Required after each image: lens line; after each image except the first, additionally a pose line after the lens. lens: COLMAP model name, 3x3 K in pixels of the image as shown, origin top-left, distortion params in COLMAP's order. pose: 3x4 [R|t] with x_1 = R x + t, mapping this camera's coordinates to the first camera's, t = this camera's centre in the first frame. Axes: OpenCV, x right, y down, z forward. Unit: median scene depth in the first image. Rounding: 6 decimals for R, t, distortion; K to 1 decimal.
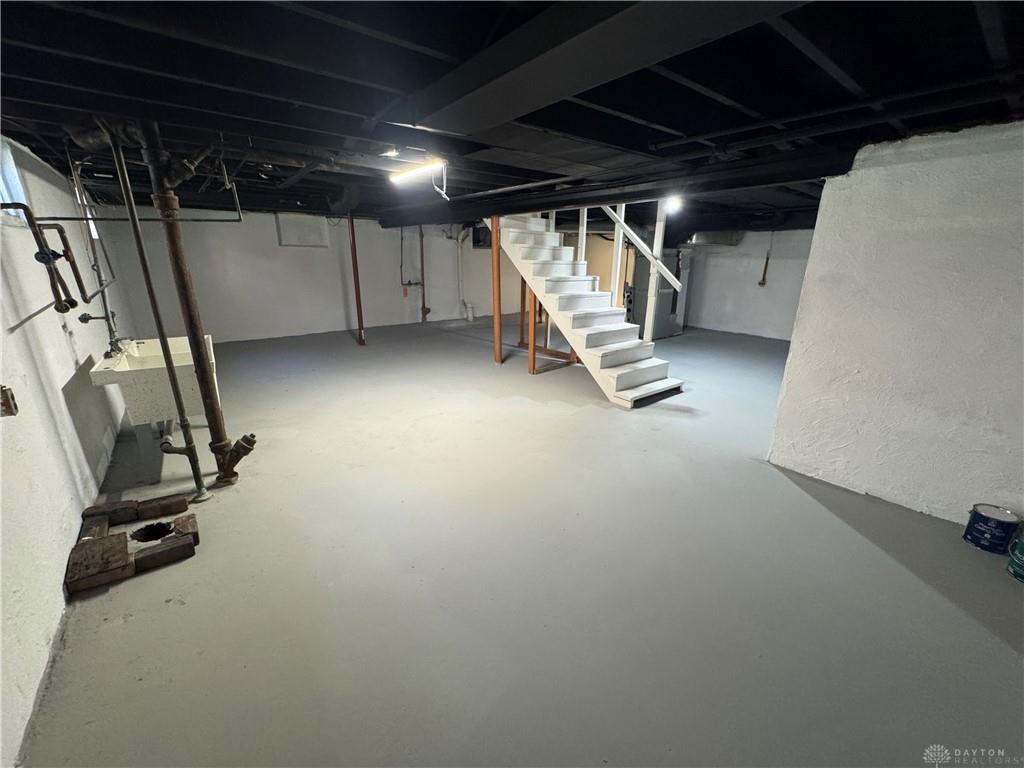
lens RADIAL K [[414.2, 0, 512.0], [0, 414.2, 384.0], [0, 0, 1]] dist [-0.001452, 0.000007]
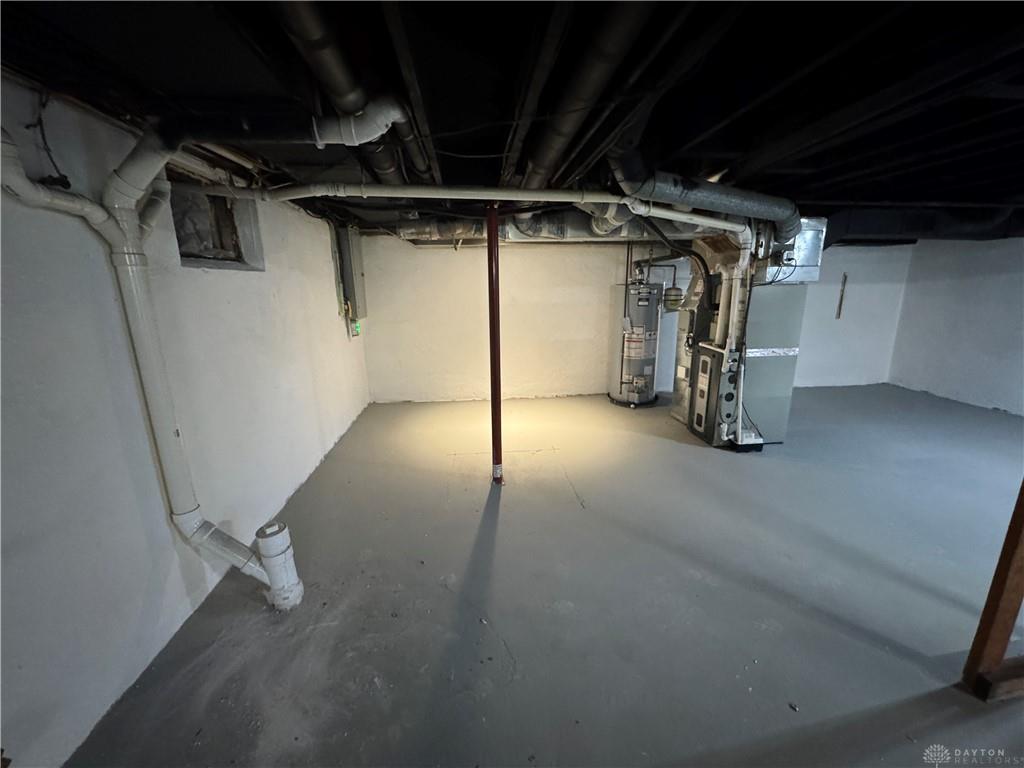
lens RADIAL K [[408.2, 0, 512.0], [0, 408.2, 384.0], [0, 0, 1]] dist [-0.005764, 0.000302]
pose [[0.532495, -0.208702, 0.820301, -0.313925], [0.269429, 0.960511, 0.069476, -0.414538], [-0.802407, 0.184017, 0.567697, 1.320428]]
